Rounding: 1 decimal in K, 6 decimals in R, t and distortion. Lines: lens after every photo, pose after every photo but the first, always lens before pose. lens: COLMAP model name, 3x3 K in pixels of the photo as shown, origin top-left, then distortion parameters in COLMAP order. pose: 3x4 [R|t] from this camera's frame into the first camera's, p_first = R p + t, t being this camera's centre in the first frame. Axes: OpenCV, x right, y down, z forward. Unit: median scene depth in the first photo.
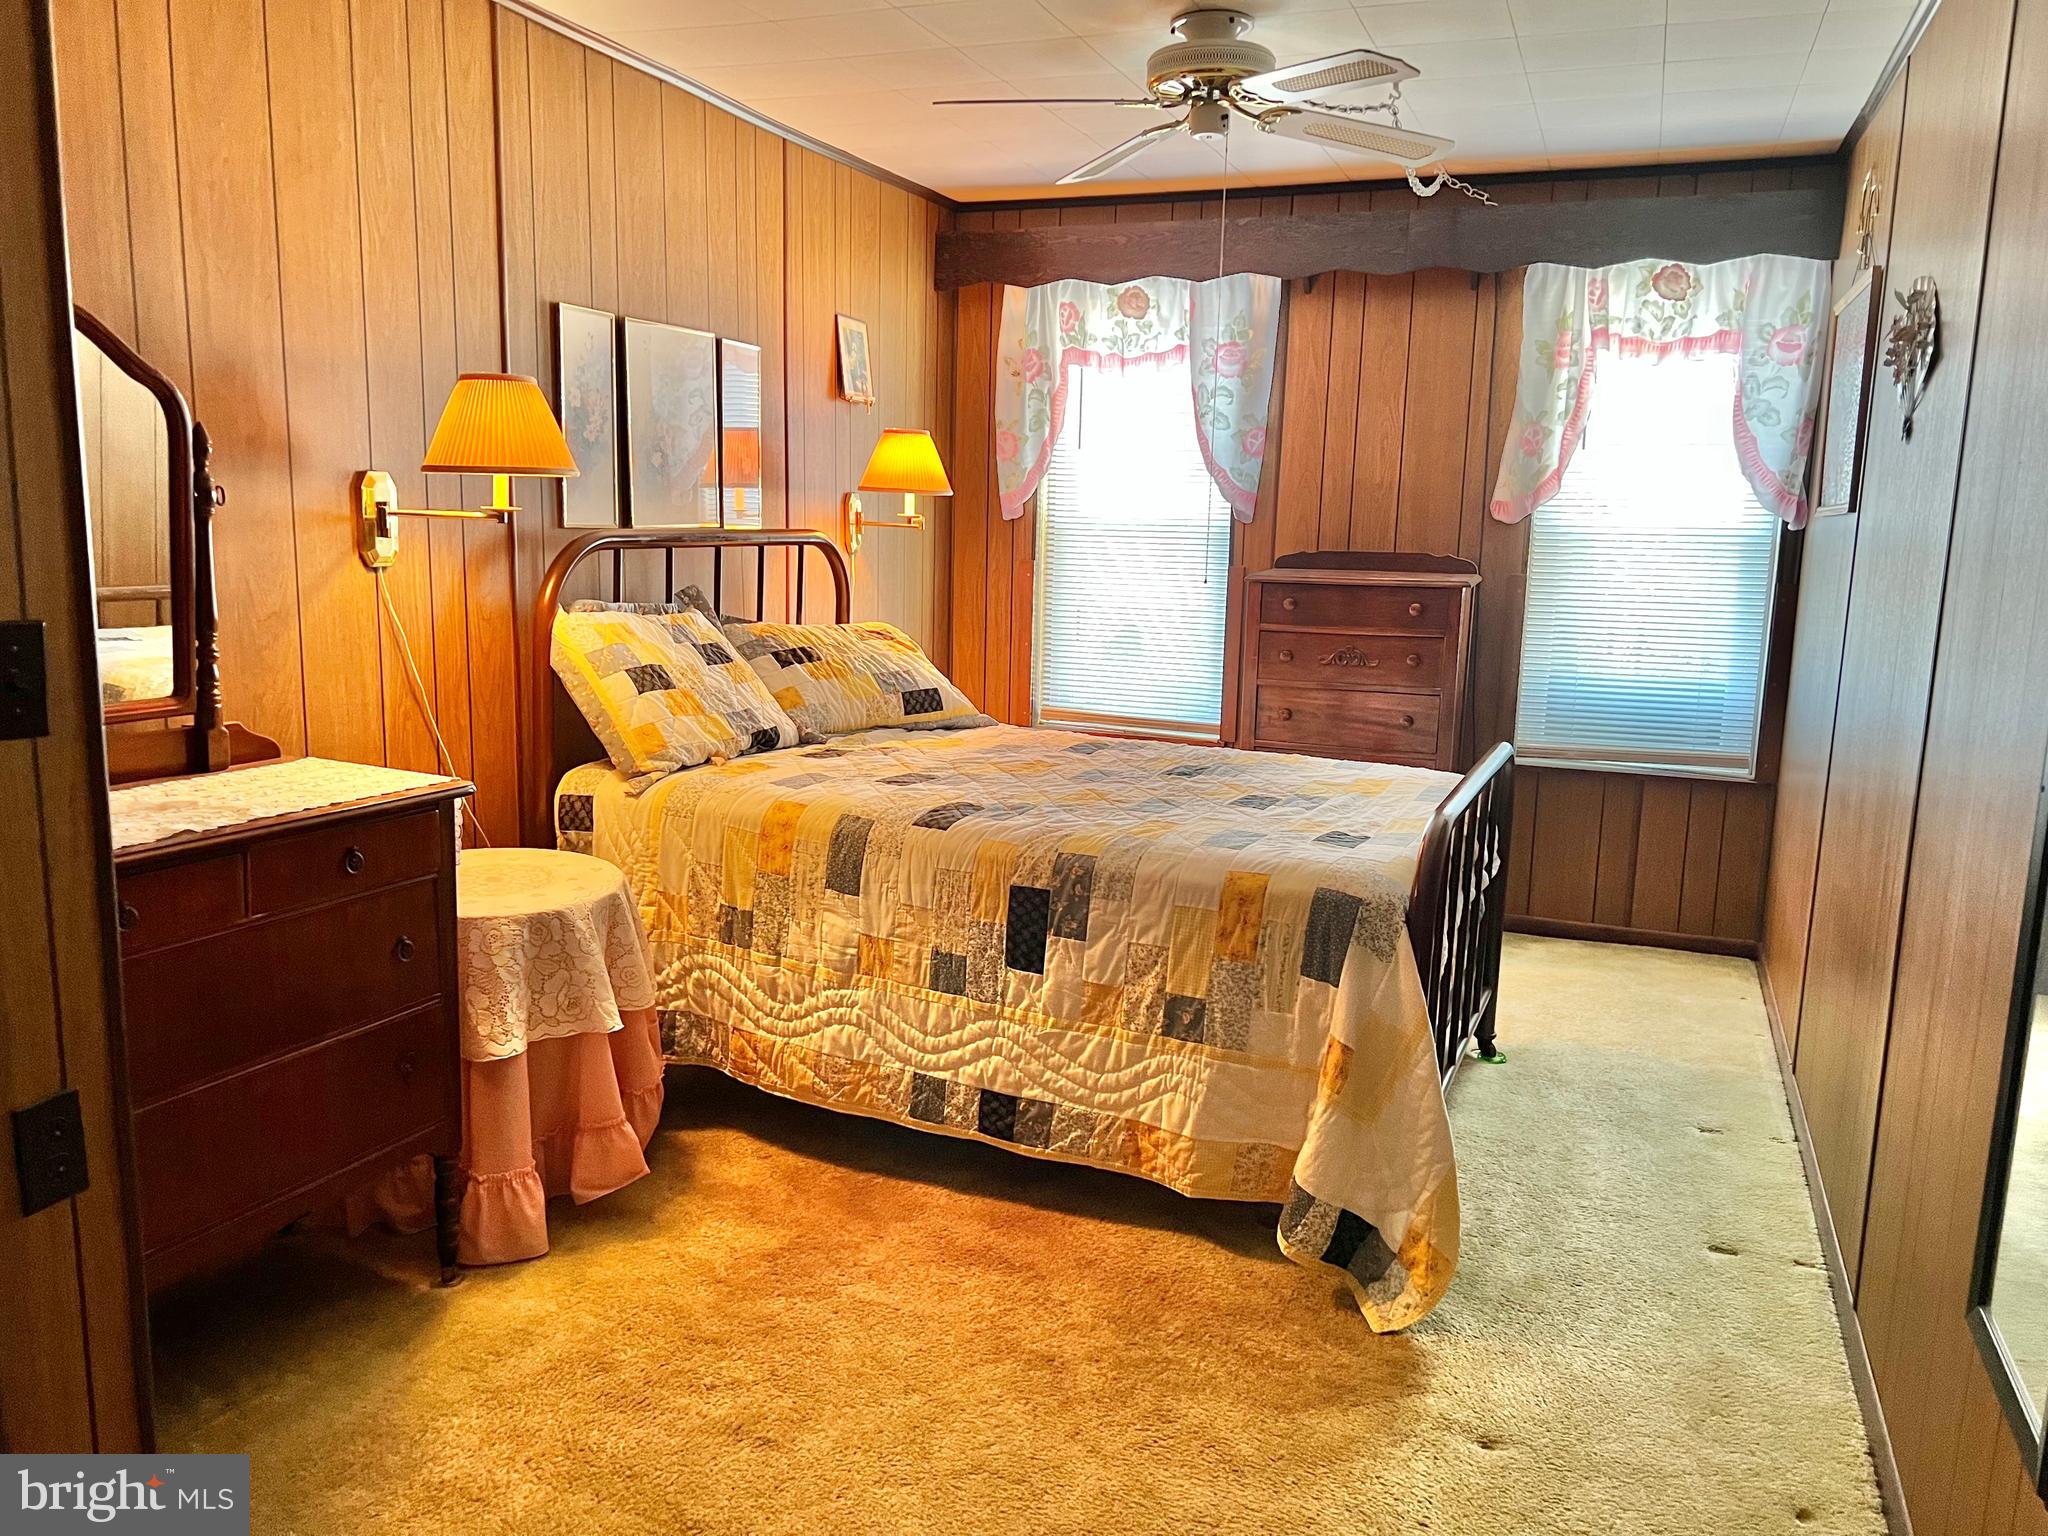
lens RADIAL K [[1545.2, 0, 1026.6], [0, 1545.2, 782.6], [0, 0, 1]] dist [0.093277, -0.143313]
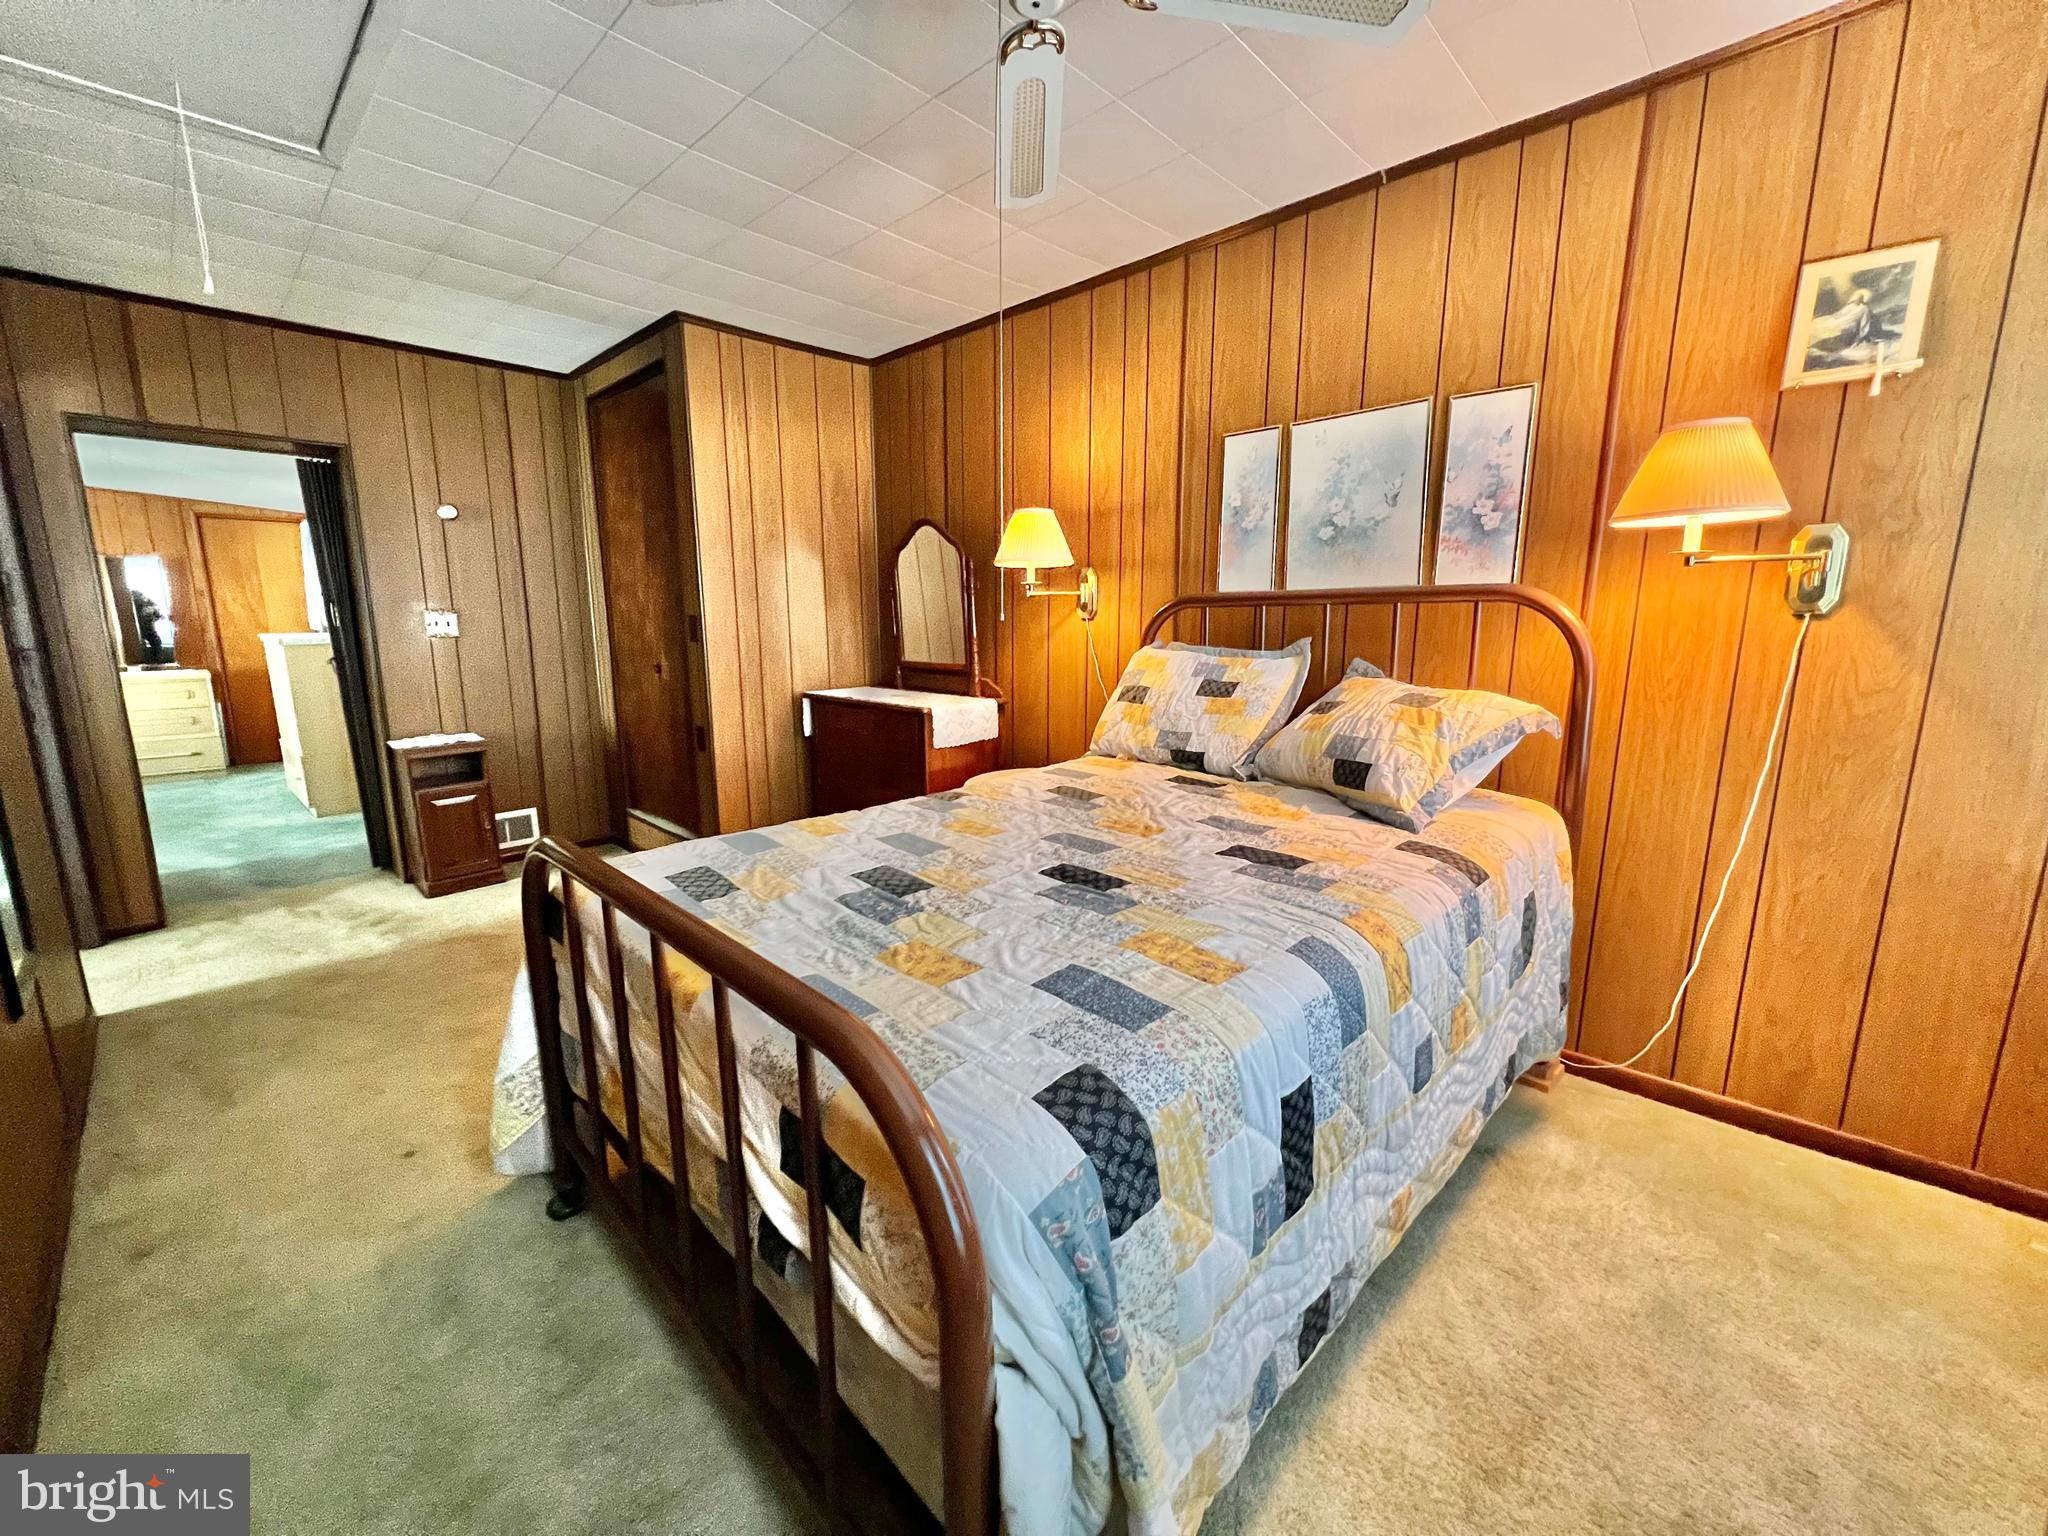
lens RADIAL K [[820.0, 0, 1024.0], [0, 820.0, 768.0], [0, 0, 1]] dist [-0.000382, -0.000021]
pose [[-0.378817, 0.143223, -0.914322, 0.472475], [-0.165134, 0.961638, 0.219052, -0.141332], [0.910620, 0.233967, -0.340634, 1.102220]]
